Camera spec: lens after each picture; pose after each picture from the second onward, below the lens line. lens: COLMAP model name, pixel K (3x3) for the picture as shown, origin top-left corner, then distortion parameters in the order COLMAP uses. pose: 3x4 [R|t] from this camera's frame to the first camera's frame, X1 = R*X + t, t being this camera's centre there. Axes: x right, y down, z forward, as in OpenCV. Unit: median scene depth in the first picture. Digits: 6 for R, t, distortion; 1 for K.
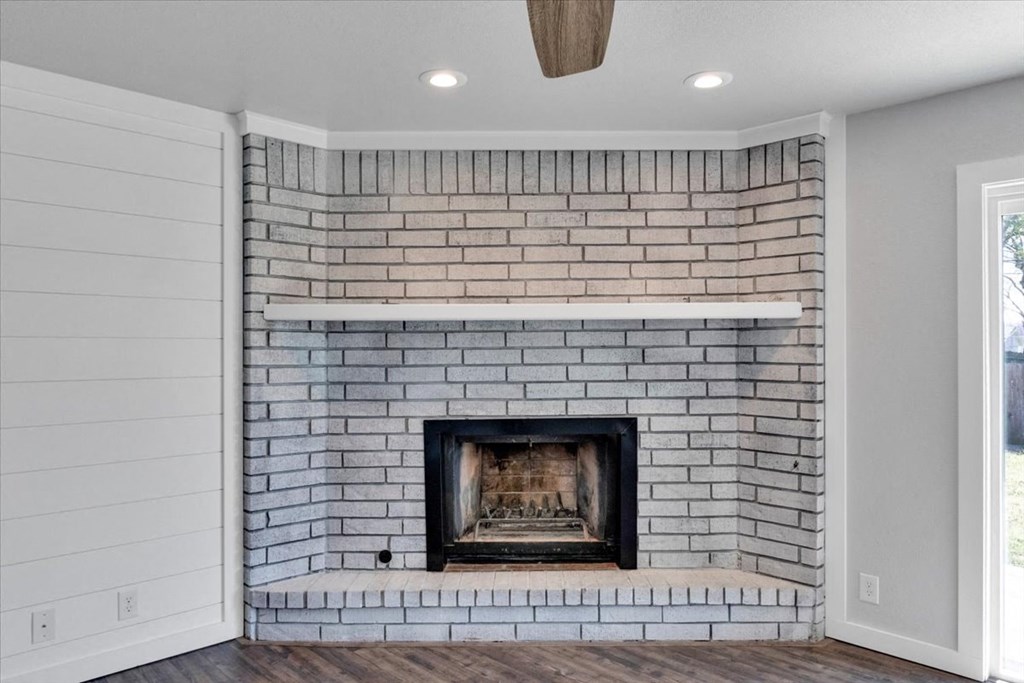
lens RADIAL K [[705.1, 0, 507.6], [0, 705.1, 340.2], [0, 0, 1]] dist [0.001605, -0.006367]
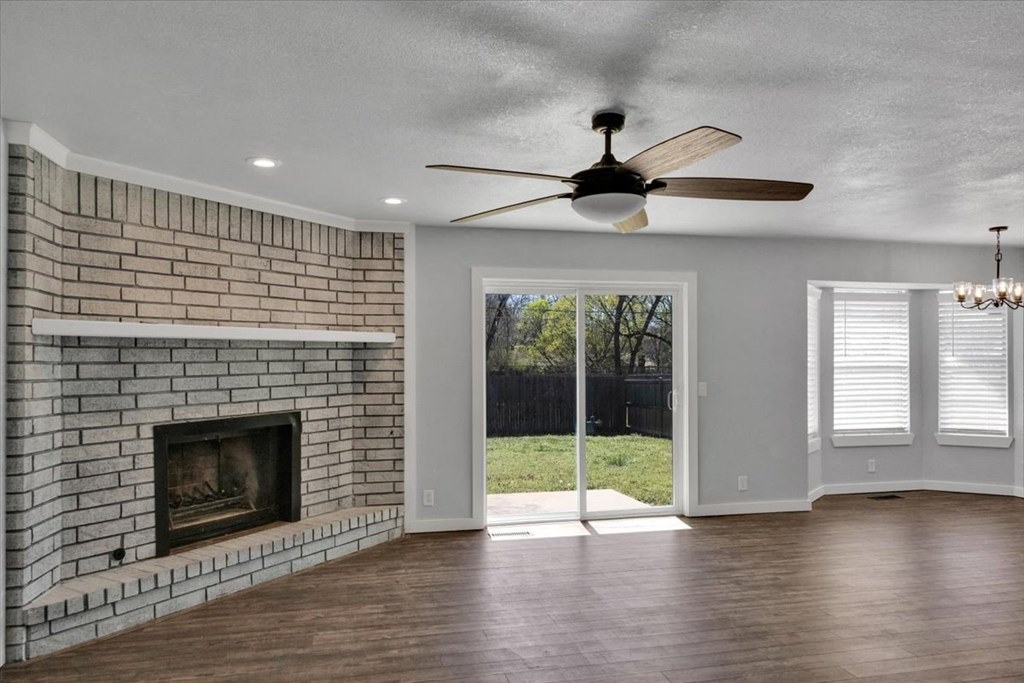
lens RADIAL K [[705.1, 0, 514.5], [0, 705.1, 343.3], [0, 0, 1]] dist [0.001605, -0.006367]
pose [[0.518278, 0.018751, 0.855007, -0.791118], [-0.002268, 0.999786, -0.020551, 0.002805], [-0.855209, 0.008712, 0.518209, -0.085762]]
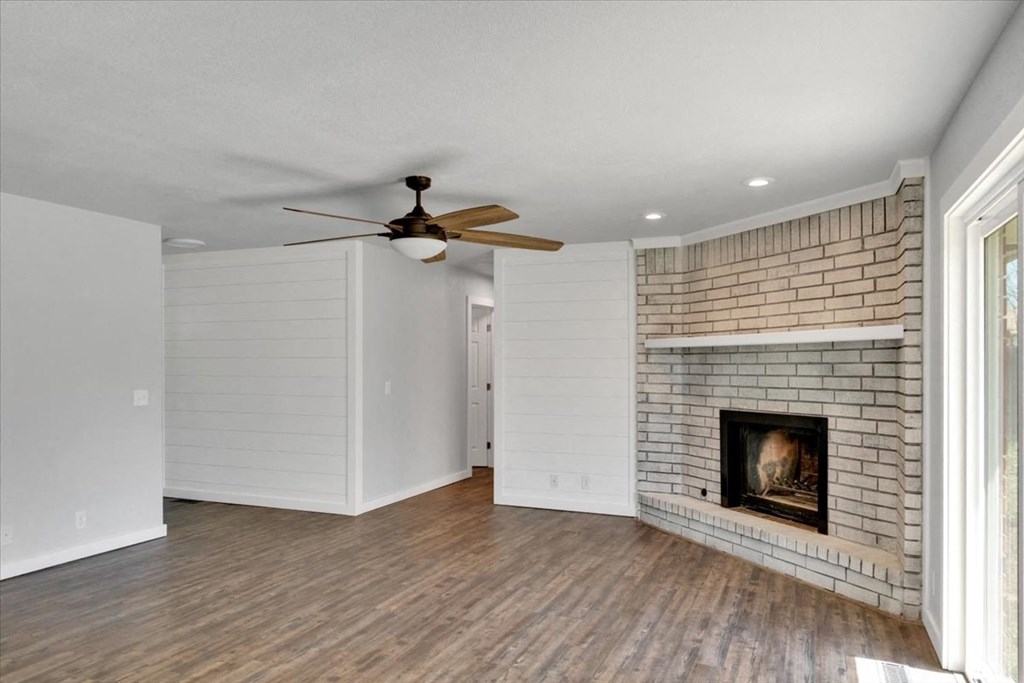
lens RADIAL K [[705.1, 0, 509.4], [0, 705.1, 350.6], [0, 0, 1]] dist [0.001605, -0.006367]
pose [[0.386963, -0.014261, -0.921985, 1.149301], [0.006806, 0.999897, -0.012610, -0.001303], [0.922070, -0.001395, 0.387021, -0.038324]]
